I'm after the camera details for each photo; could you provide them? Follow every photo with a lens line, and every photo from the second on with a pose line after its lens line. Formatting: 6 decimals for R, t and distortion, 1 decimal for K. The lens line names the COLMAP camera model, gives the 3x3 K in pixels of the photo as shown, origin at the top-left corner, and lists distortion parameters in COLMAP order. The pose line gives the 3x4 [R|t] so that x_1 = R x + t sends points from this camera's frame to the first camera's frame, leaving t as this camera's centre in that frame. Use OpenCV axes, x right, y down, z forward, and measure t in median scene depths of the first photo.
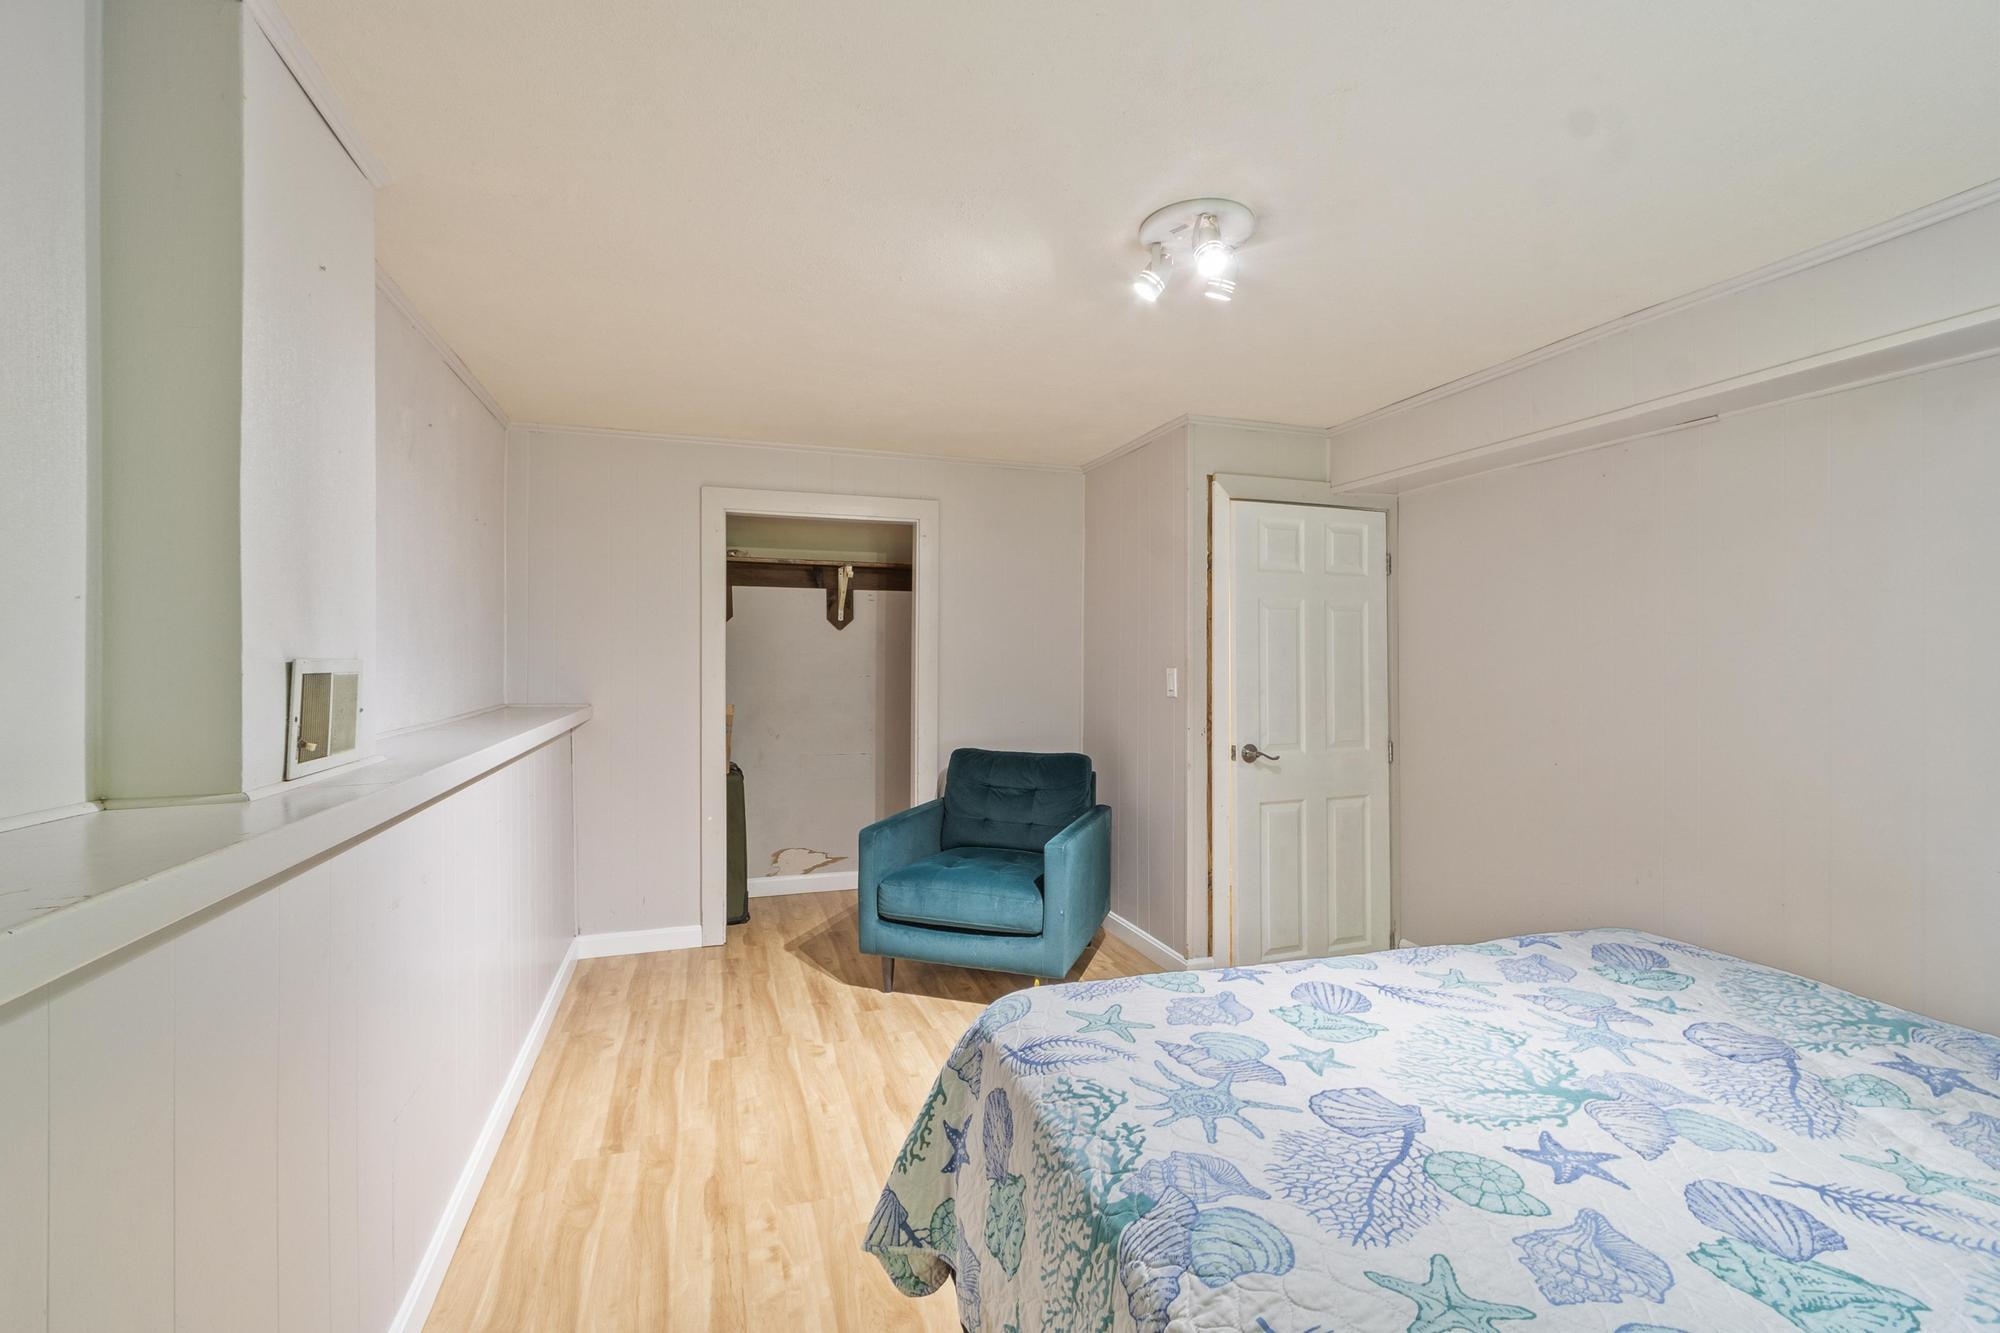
lens RADIAL K [[889.4, 0, 995.5], [0, 889.4, 668.6], [0, 0, 1]] dist [0.001184, 0.000593]
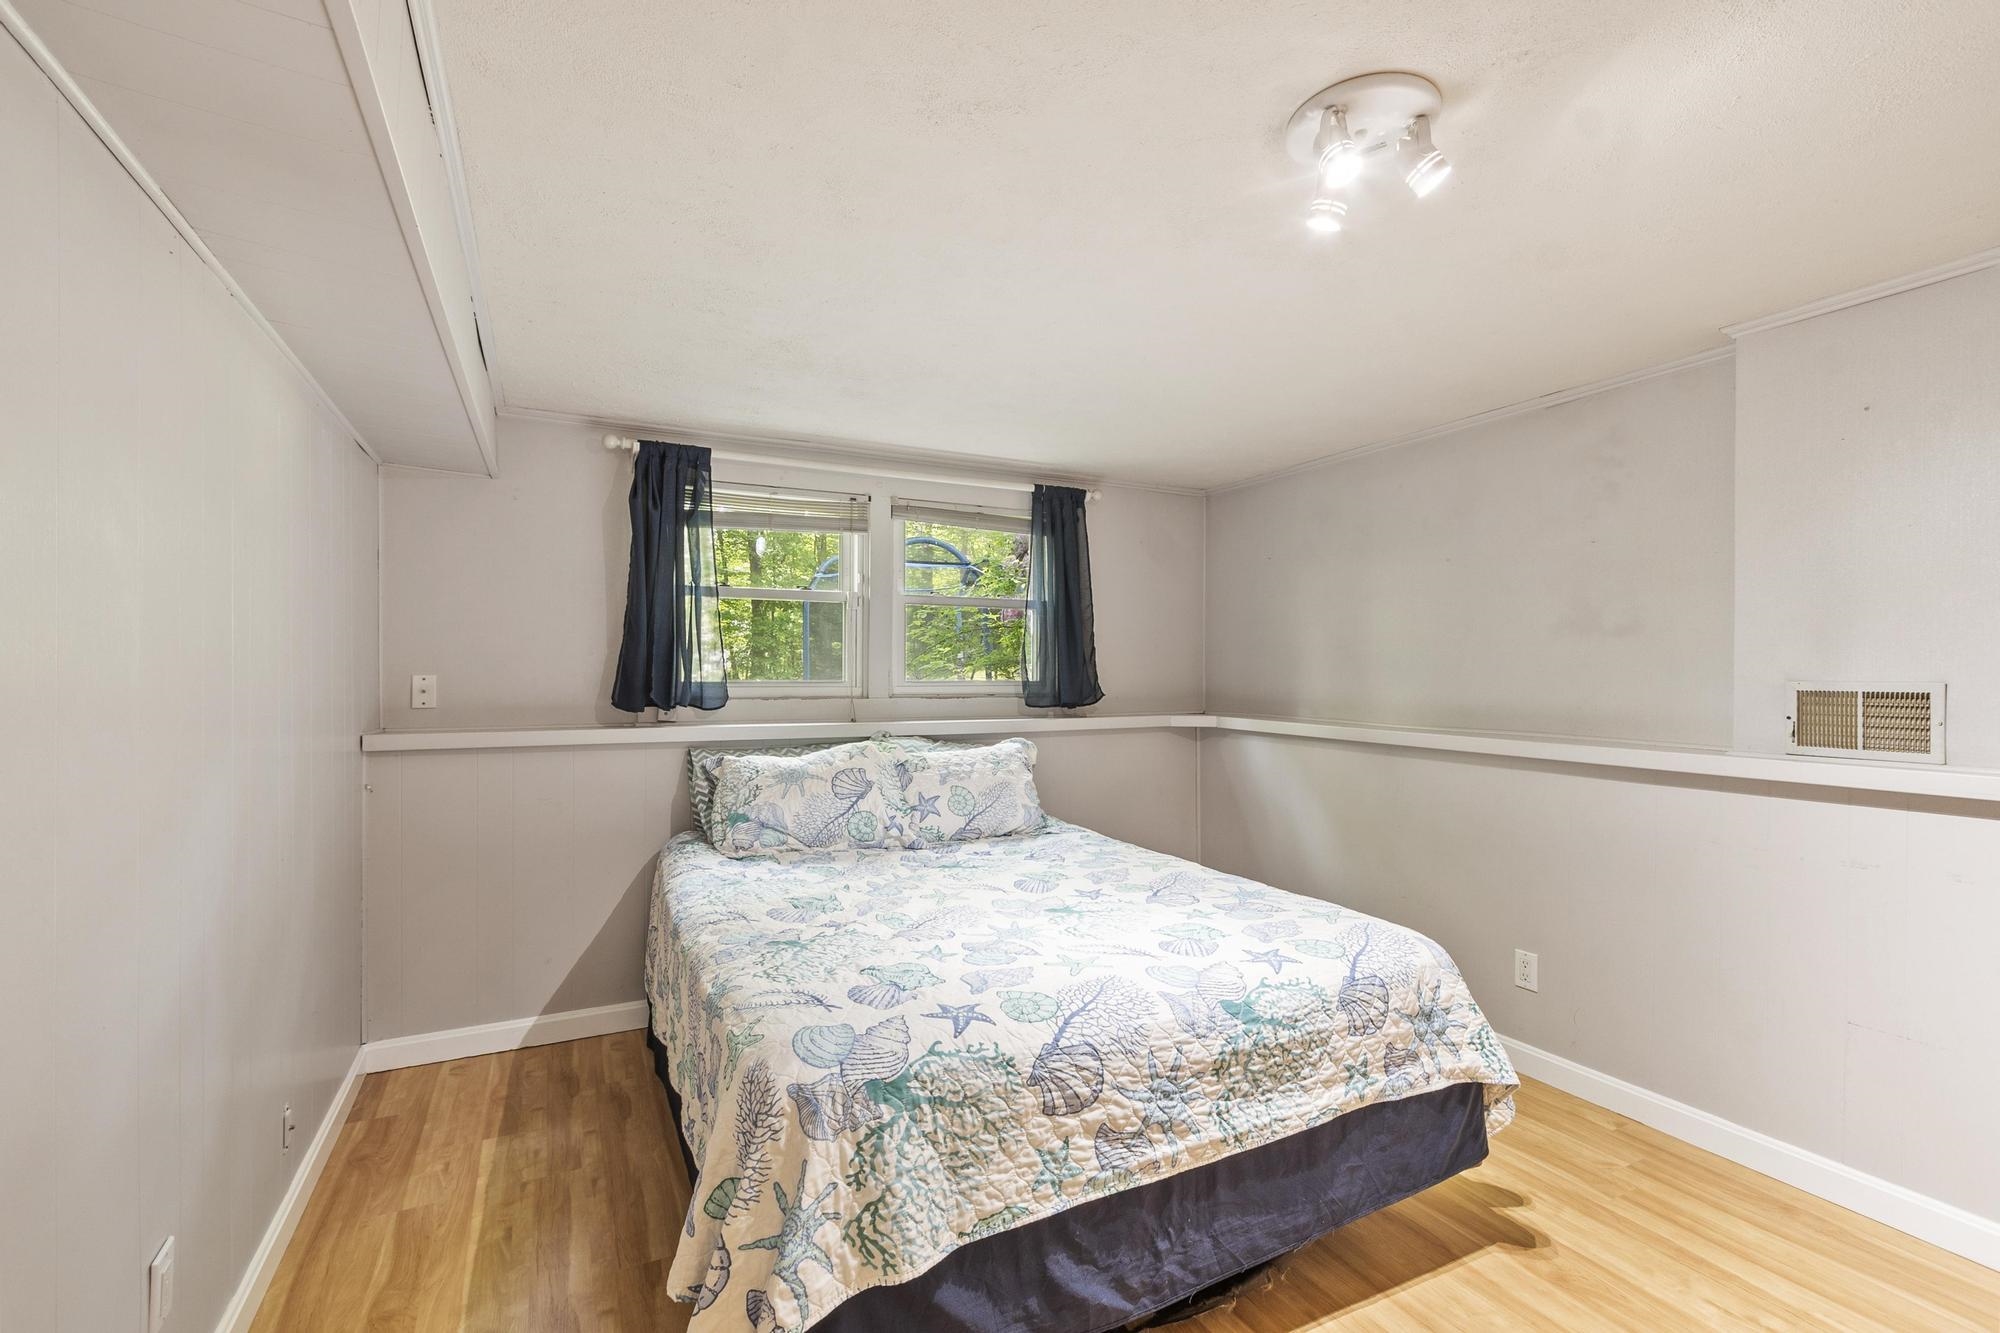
lens RADIAL K [[889.4, 0, 995.5], [0, 889.4, 668.6], [0, 0, 1]] dist [0.001184, 0.000593]
pose [[-0.990466, -0.002761, -0.137730, 0.975534], [-0.003626, 0.999975, 0.006029, -0.036122], [0.137710, 0.006471, -0.990451, 2.621933]]
